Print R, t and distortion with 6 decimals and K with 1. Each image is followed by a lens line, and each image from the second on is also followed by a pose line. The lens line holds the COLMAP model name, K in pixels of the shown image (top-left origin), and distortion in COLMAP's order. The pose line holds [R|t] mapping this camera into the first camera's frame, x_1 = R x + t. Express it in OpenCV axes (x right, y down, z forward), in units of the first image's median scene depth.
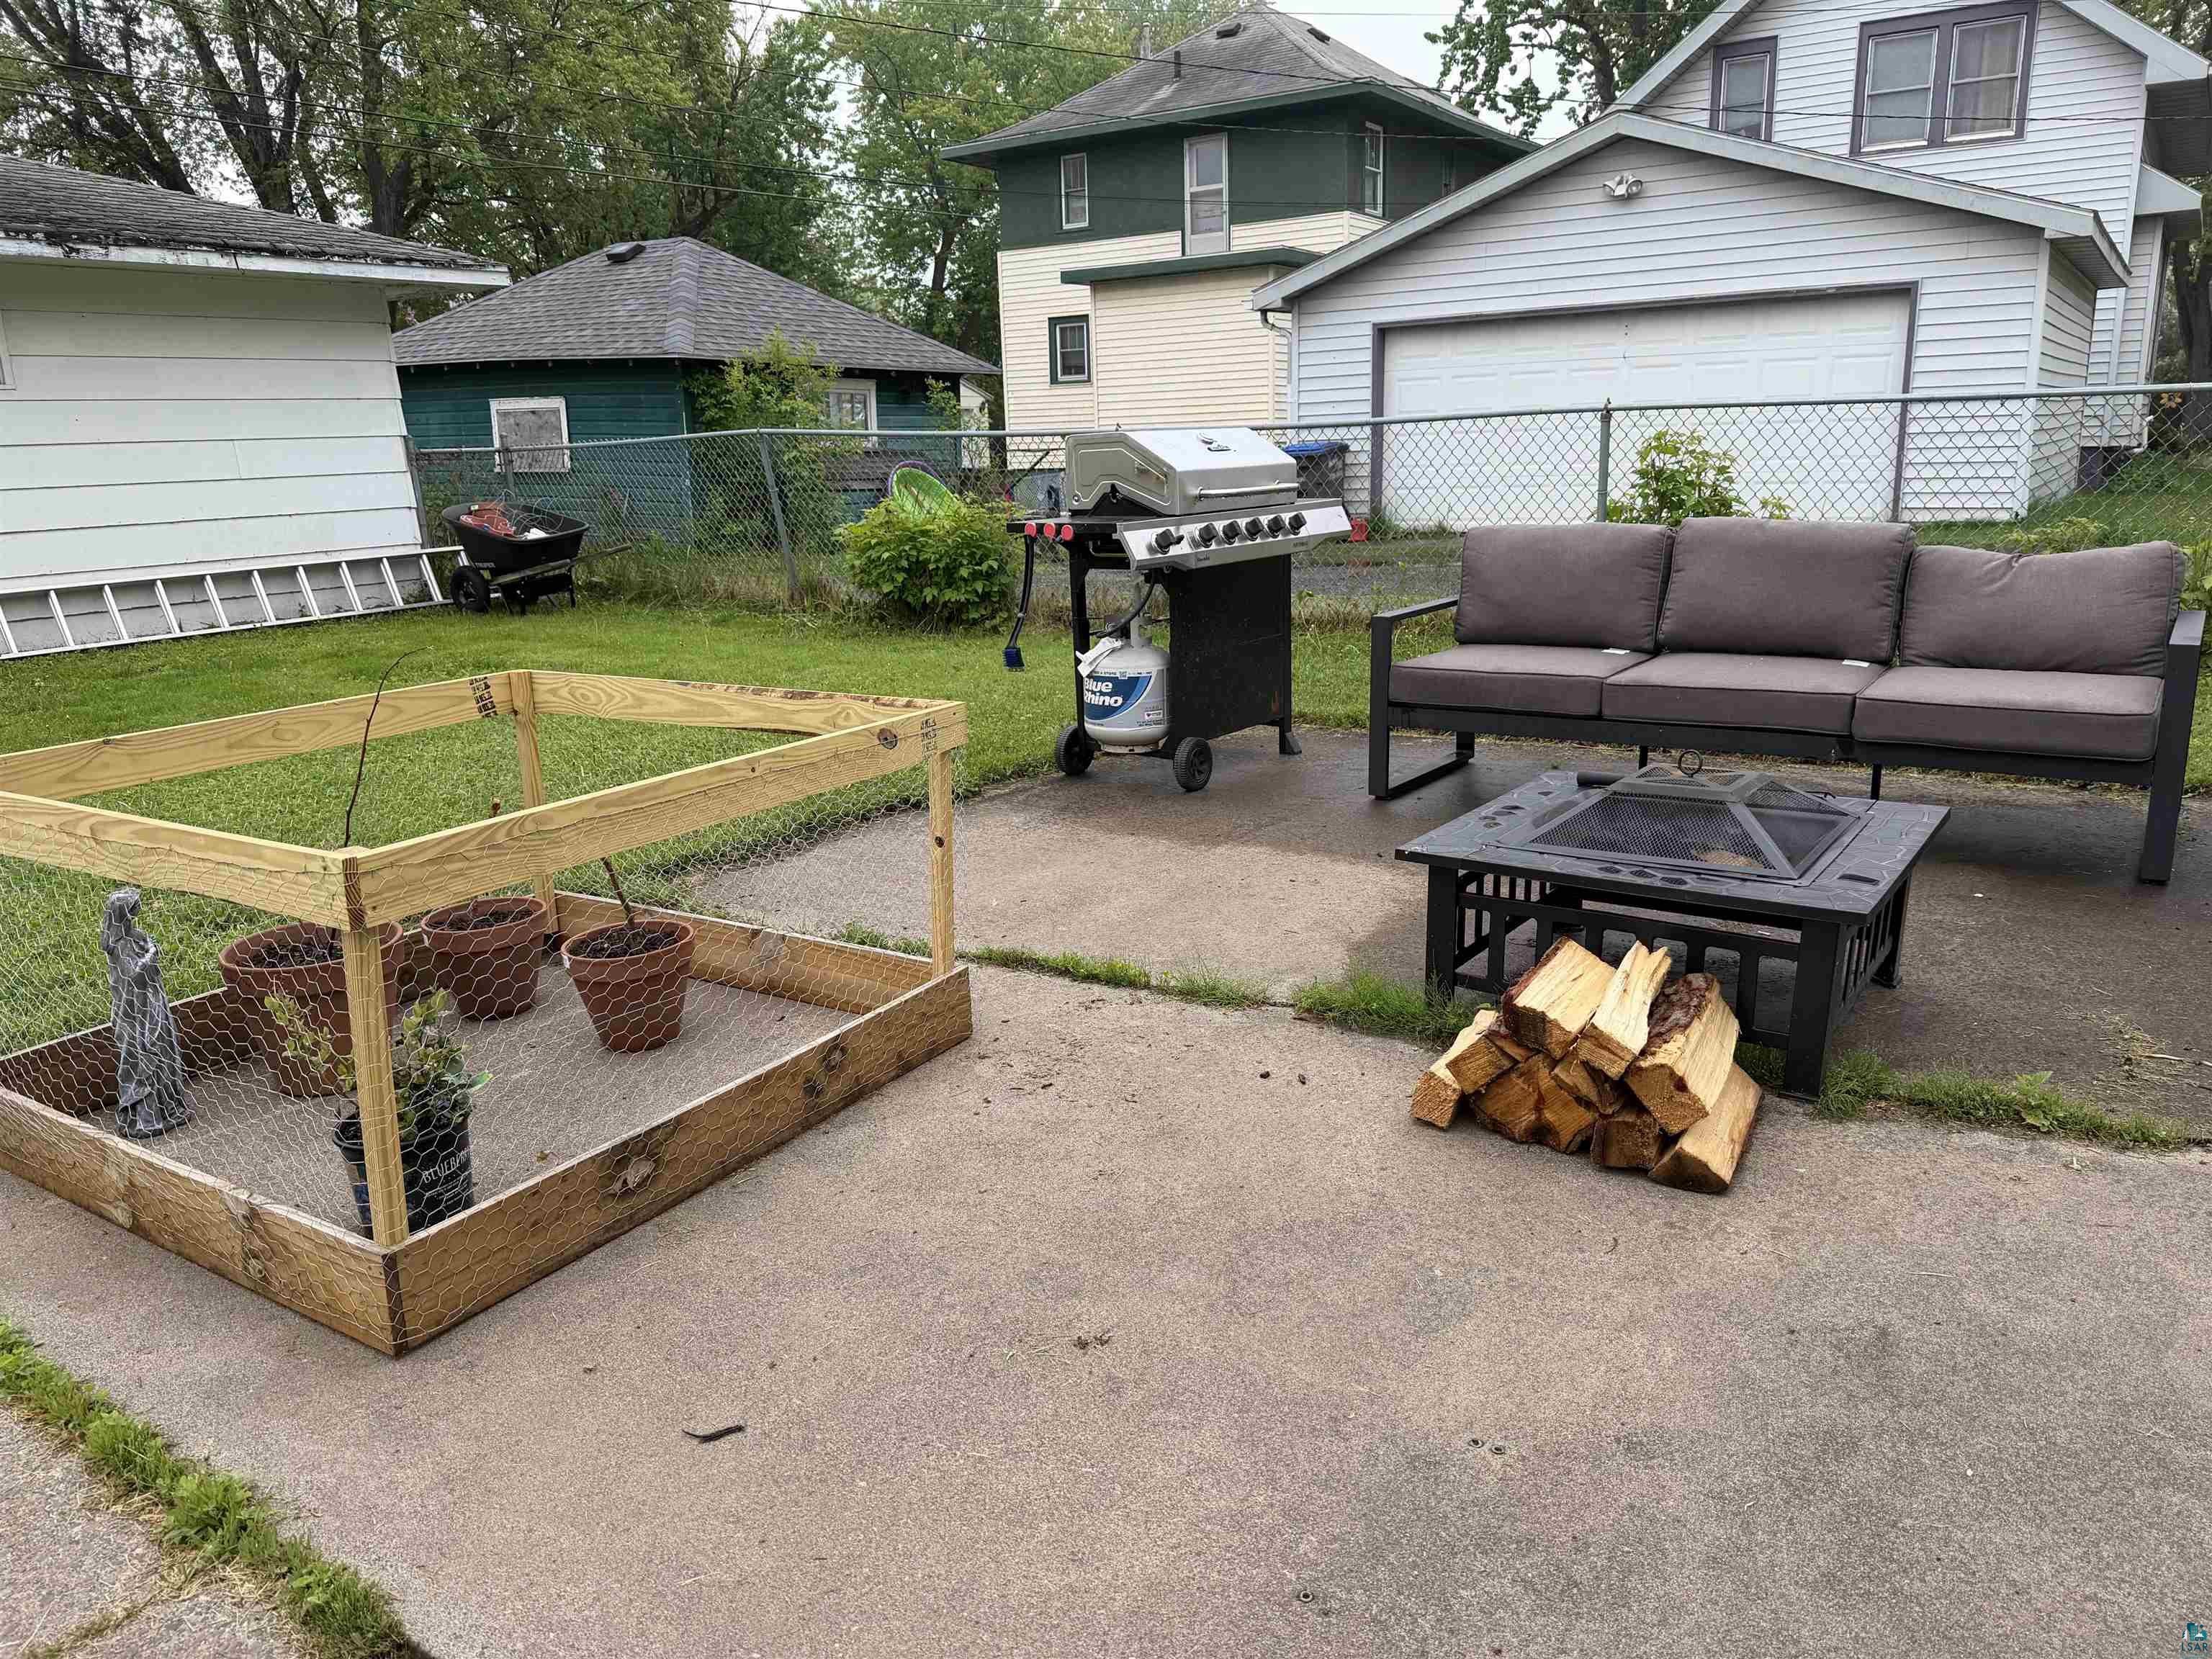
lens RADIAL K [[1560.0, 0, 1106.0], [0, 1560.0, 829.5], [0, 0, 1]] dist [0.024645, 0.000183]
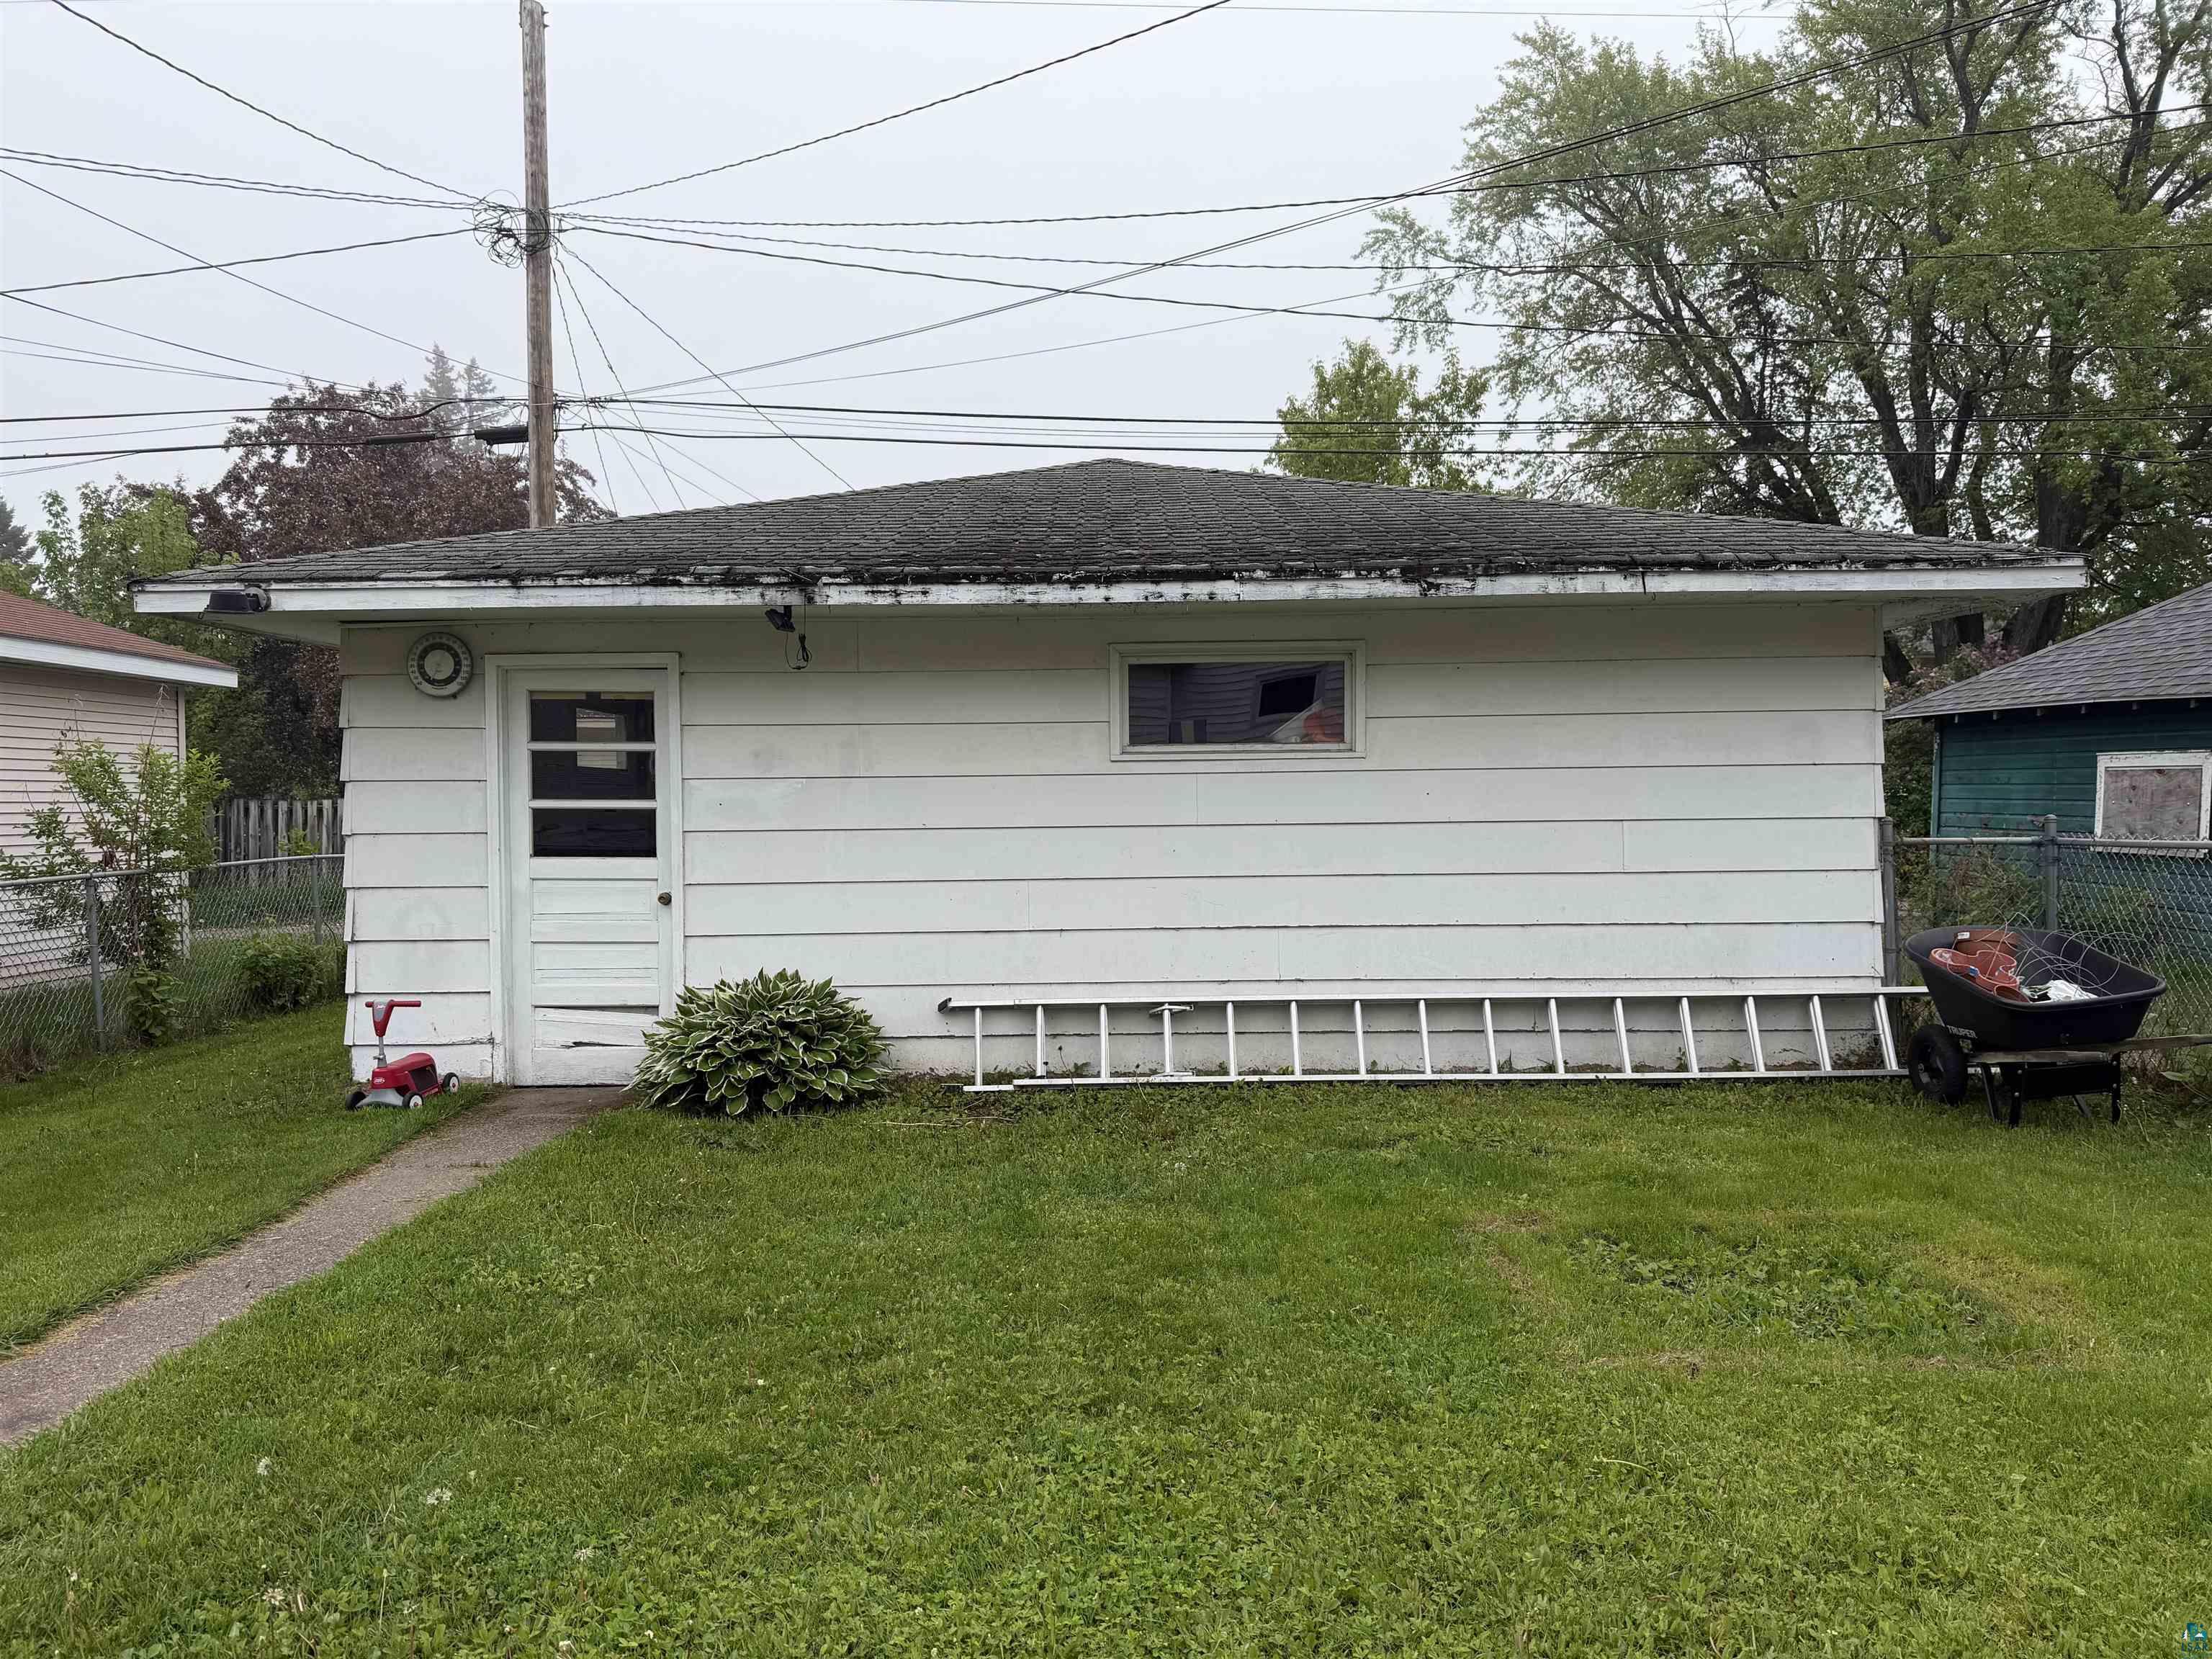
lens RADIAL K [[1509.2, 0, 1106.0], [0, 1509.2, 829.5], [0, 0, 1]] dist [0.046864, -0.103796]
pose [[0.549501, 0.047213, -0.834158, -0.093871], [-0.217408, 0.972088, -0.088197, -0.119698], [0.806711, 0.229817, 0.544428, 0.393642]]
